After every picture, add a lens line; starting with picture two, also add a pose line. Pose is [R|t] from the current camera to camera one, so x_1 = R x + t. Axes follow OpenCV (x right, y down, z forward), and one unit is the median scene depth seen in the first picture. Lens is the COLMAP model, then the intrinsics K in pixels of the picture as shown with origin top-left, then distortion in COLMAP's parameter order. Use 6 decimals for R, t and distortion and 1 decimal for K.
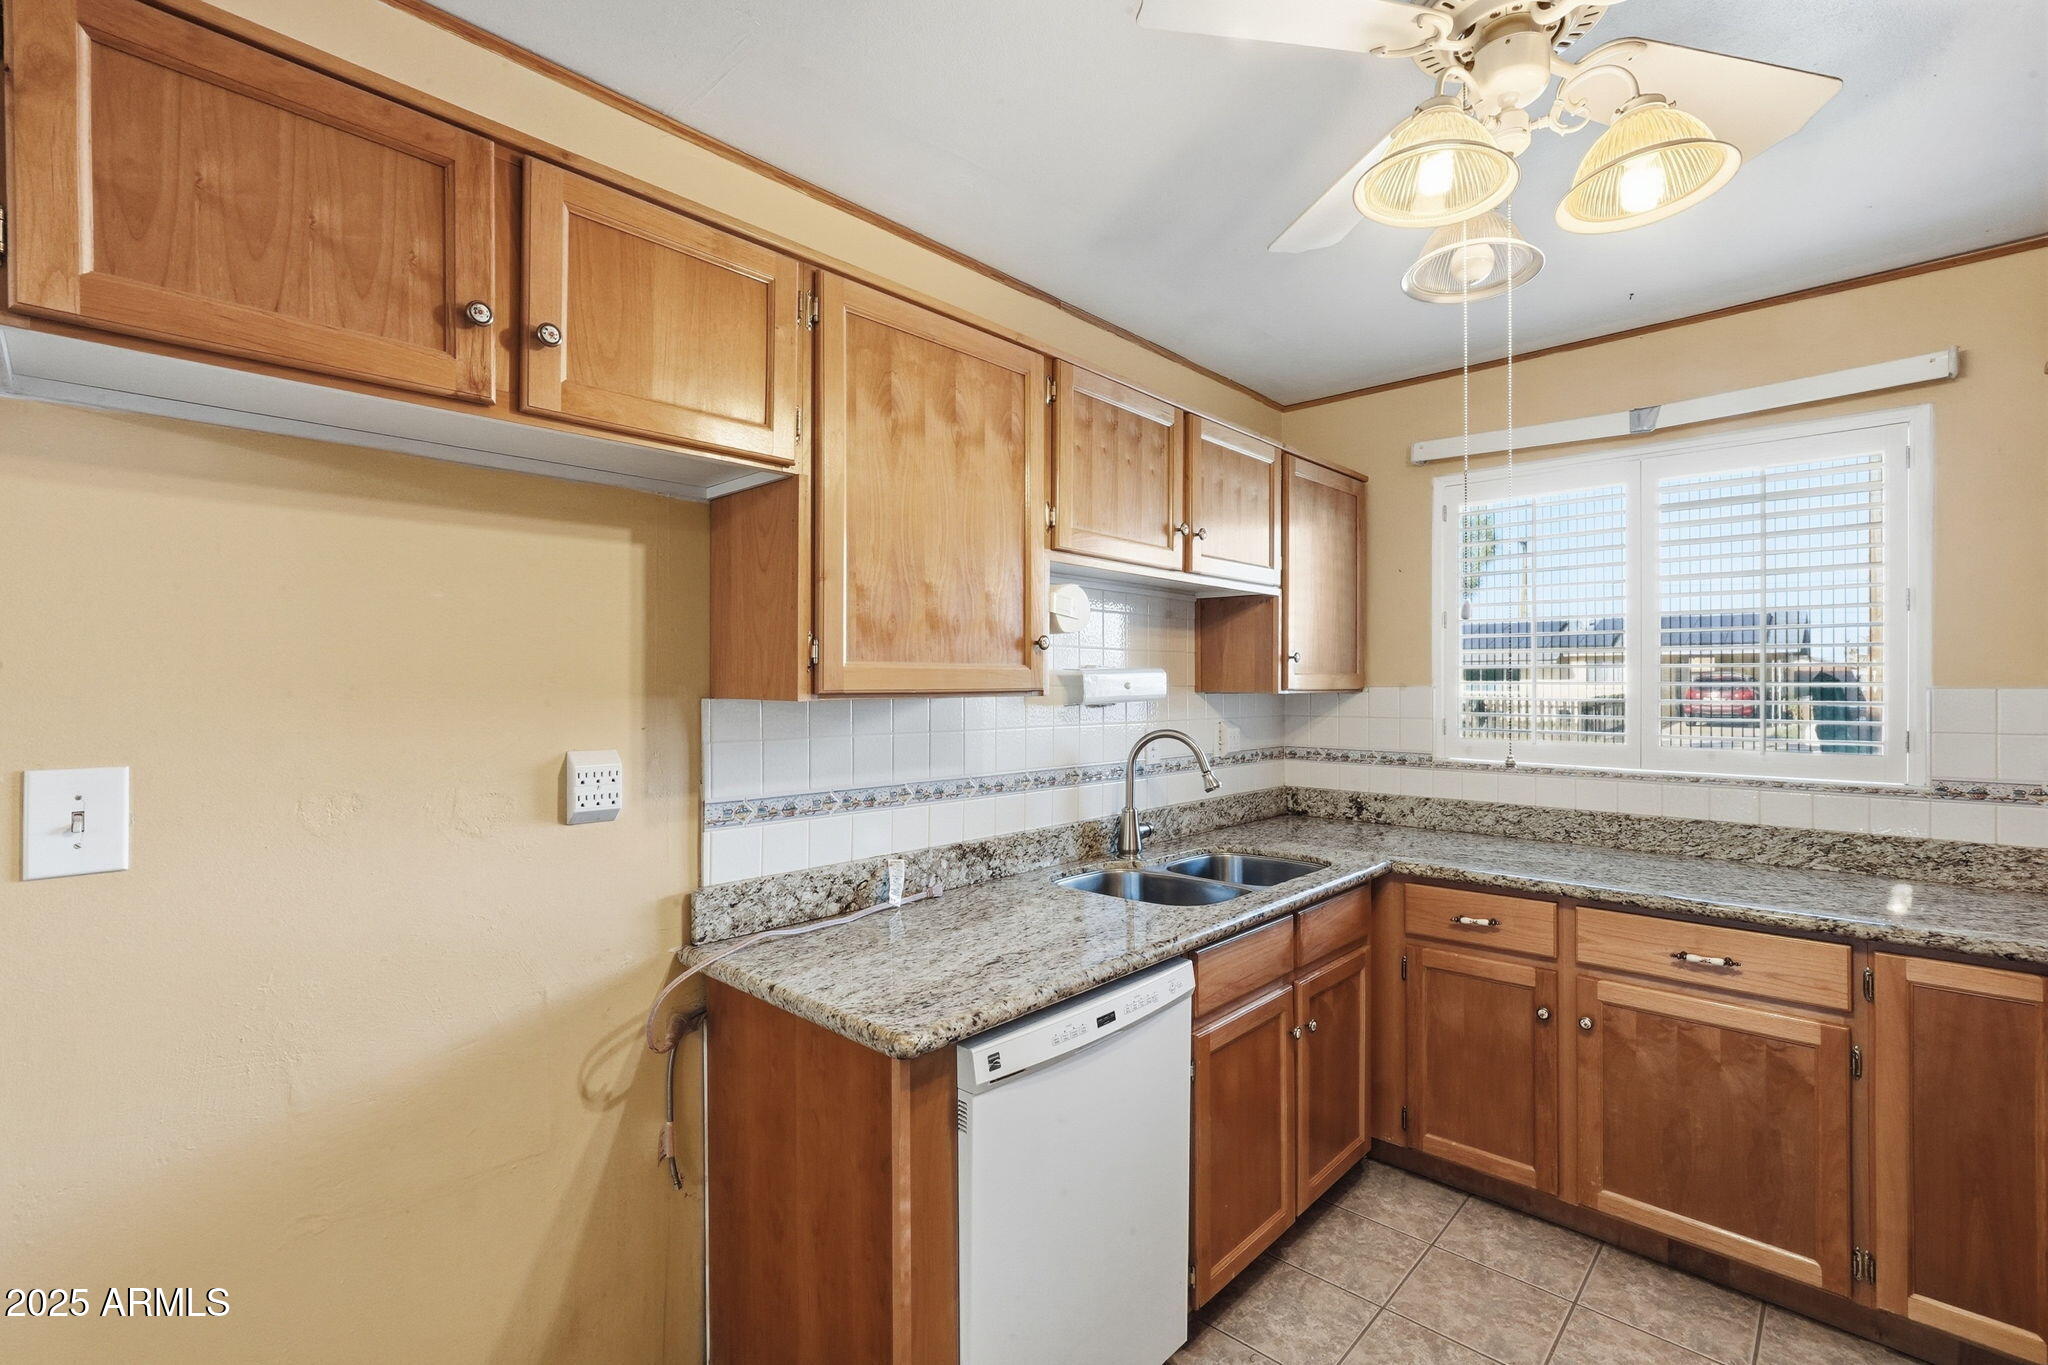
lens RADIAL K [[900.7, 0, 1026.5], [0, 900.7, 680.9], [0, 0, 1]] dist [-0.008005, 0.001227]
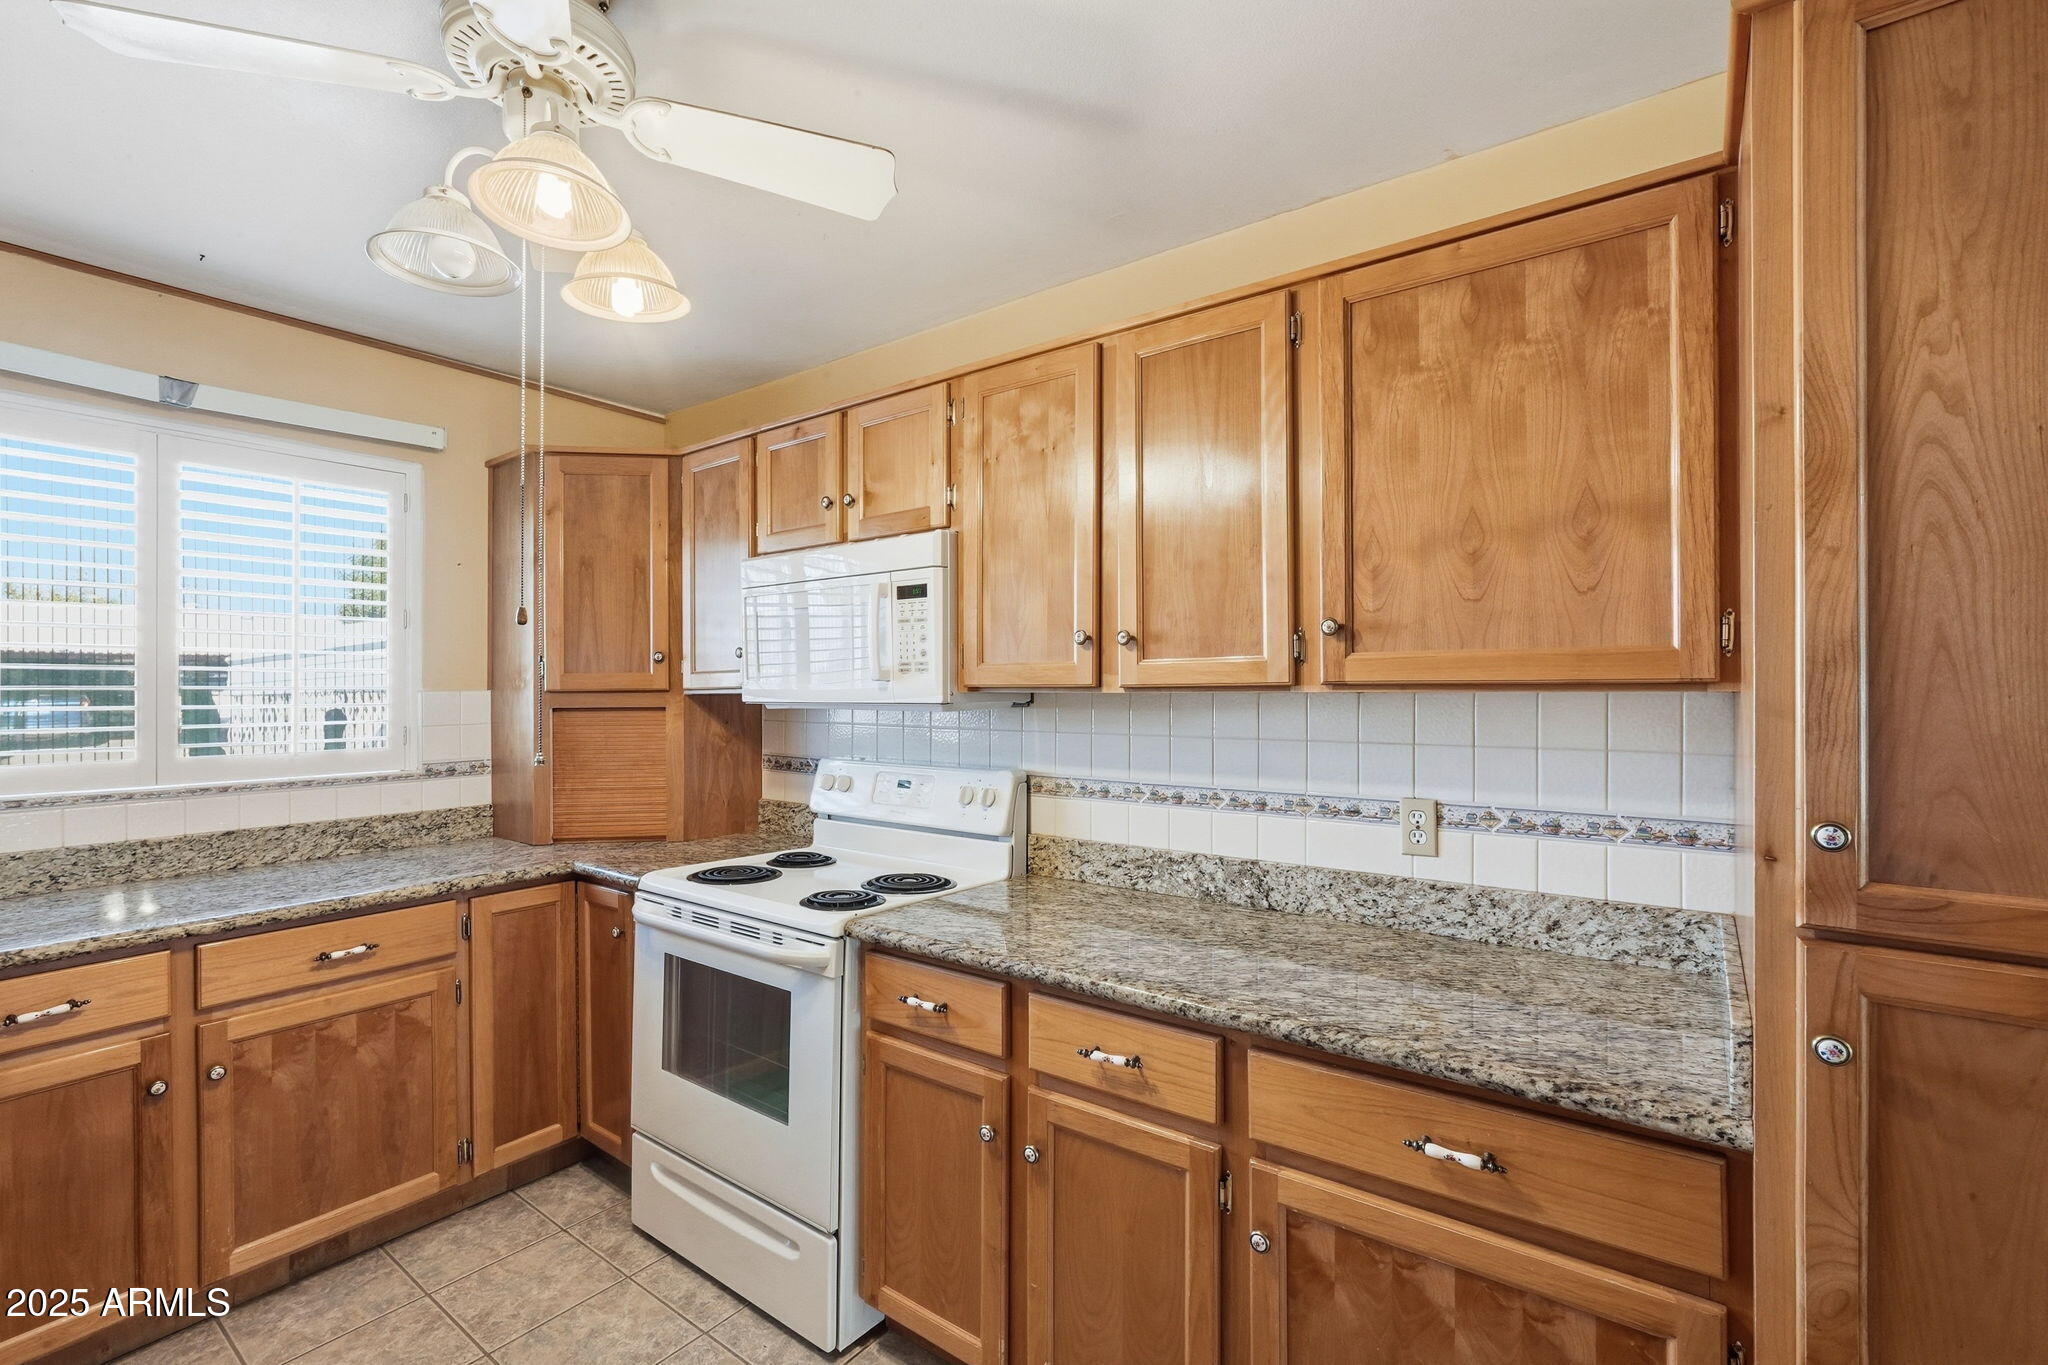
lens RADIAL K [[900.7, 0, 1022.5], [0, 900.7, 685.7], [0, 0, 1]] dist [-0.008005, 0.001227]
pose [[-0.126944, 0.000909, 0.991909, -0.337834], [-0.001255, 0.999999, -0.001077, 0.000770], [-0.991909, -0.001382, -0.126943, 0.315888]]
